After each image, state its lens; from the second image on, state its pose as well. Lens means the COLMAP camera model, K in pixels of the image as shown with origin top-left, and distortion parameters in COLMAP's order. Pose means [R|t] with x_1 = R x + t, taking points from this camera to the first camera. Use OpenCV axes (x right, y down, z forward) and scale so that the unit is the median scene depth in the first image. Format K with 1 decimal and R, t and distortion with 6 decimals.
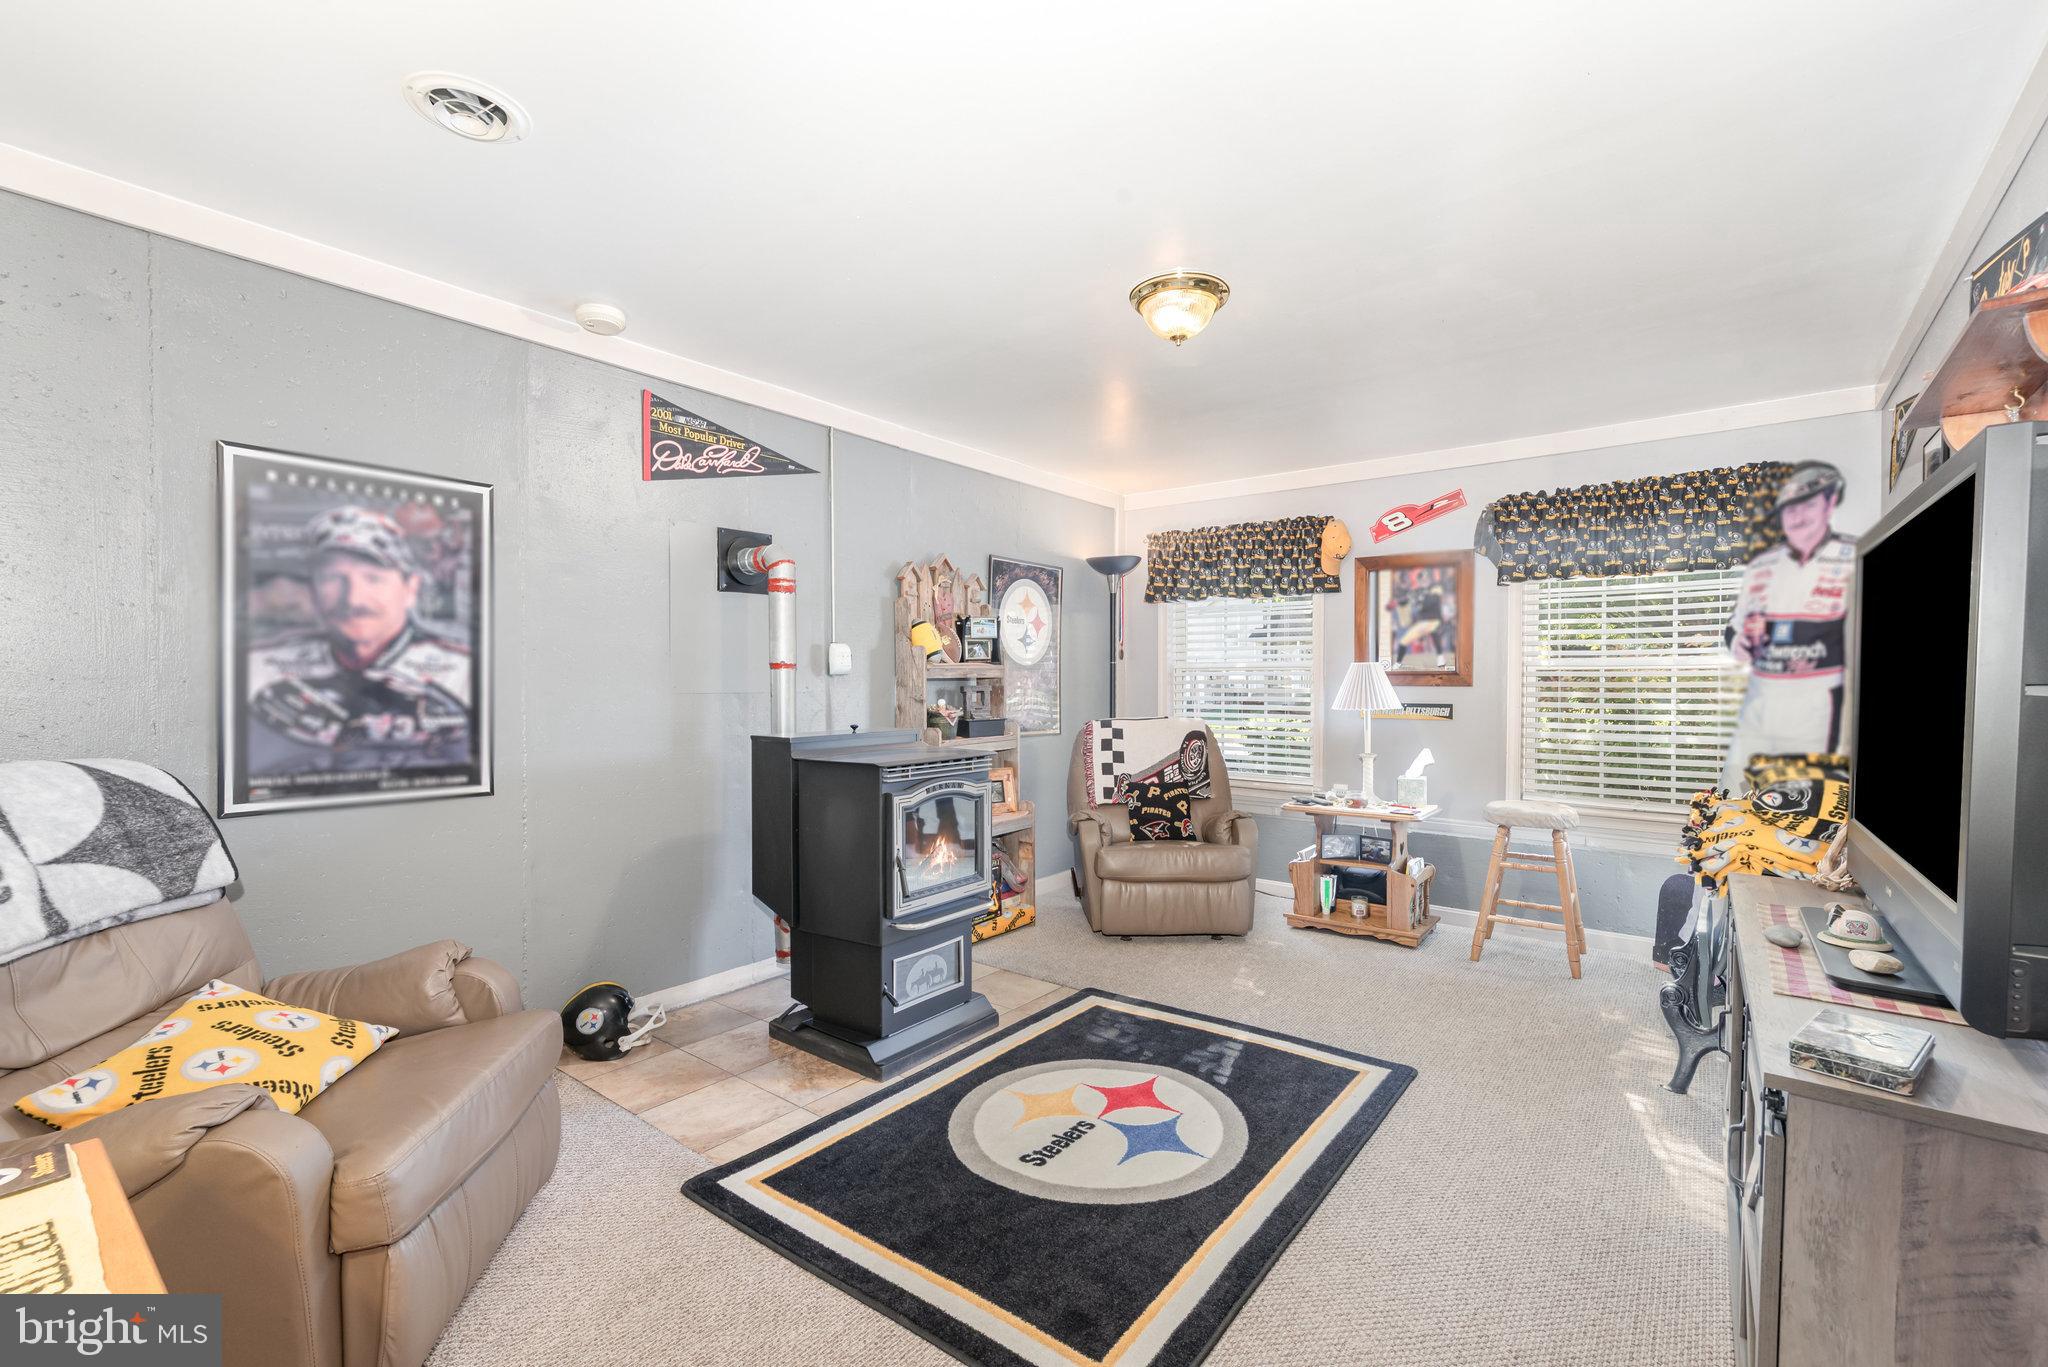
lens RADIAL K [[886.3, 0, 1020.8], [0, 886.3, 694.3], [0, 0, 1]] dist [-0.001238, -0.000514]
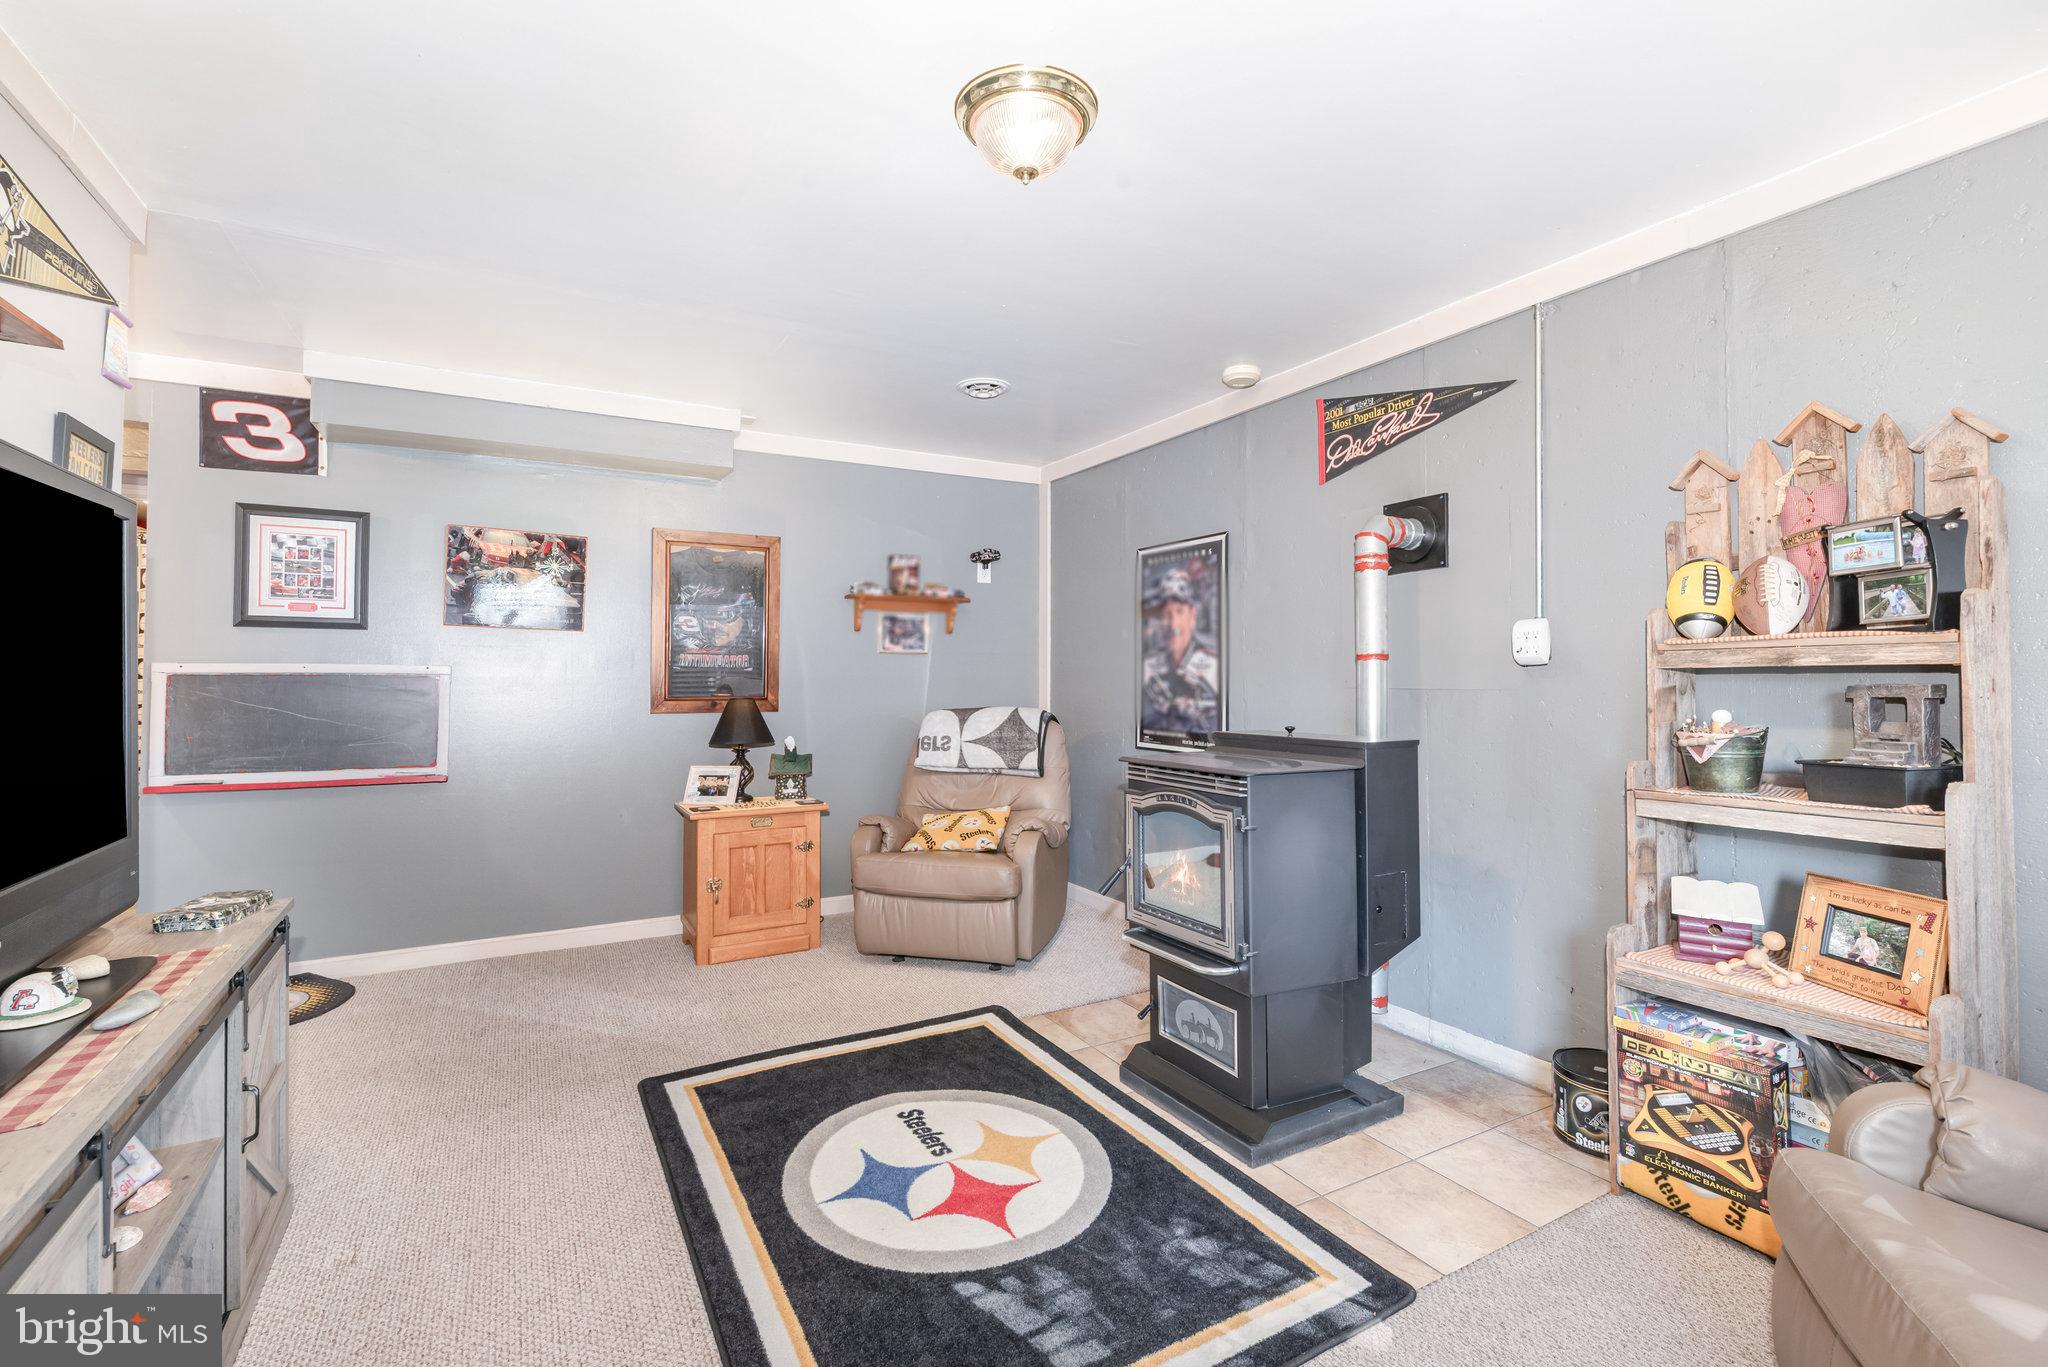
lens RADIAL K [[917.6, 0, 1018.0], [0, 917.6, 652.2], [0, 0, 1]] dist [0.000478, -0.000094]
pose [[-0.396992, -0.025493, -0.917468, 0.837592], [-0.013199, 0.999669, -0.022066, -0.015870], [0.917727, 0.003349, -0.397197, 1.296037]]
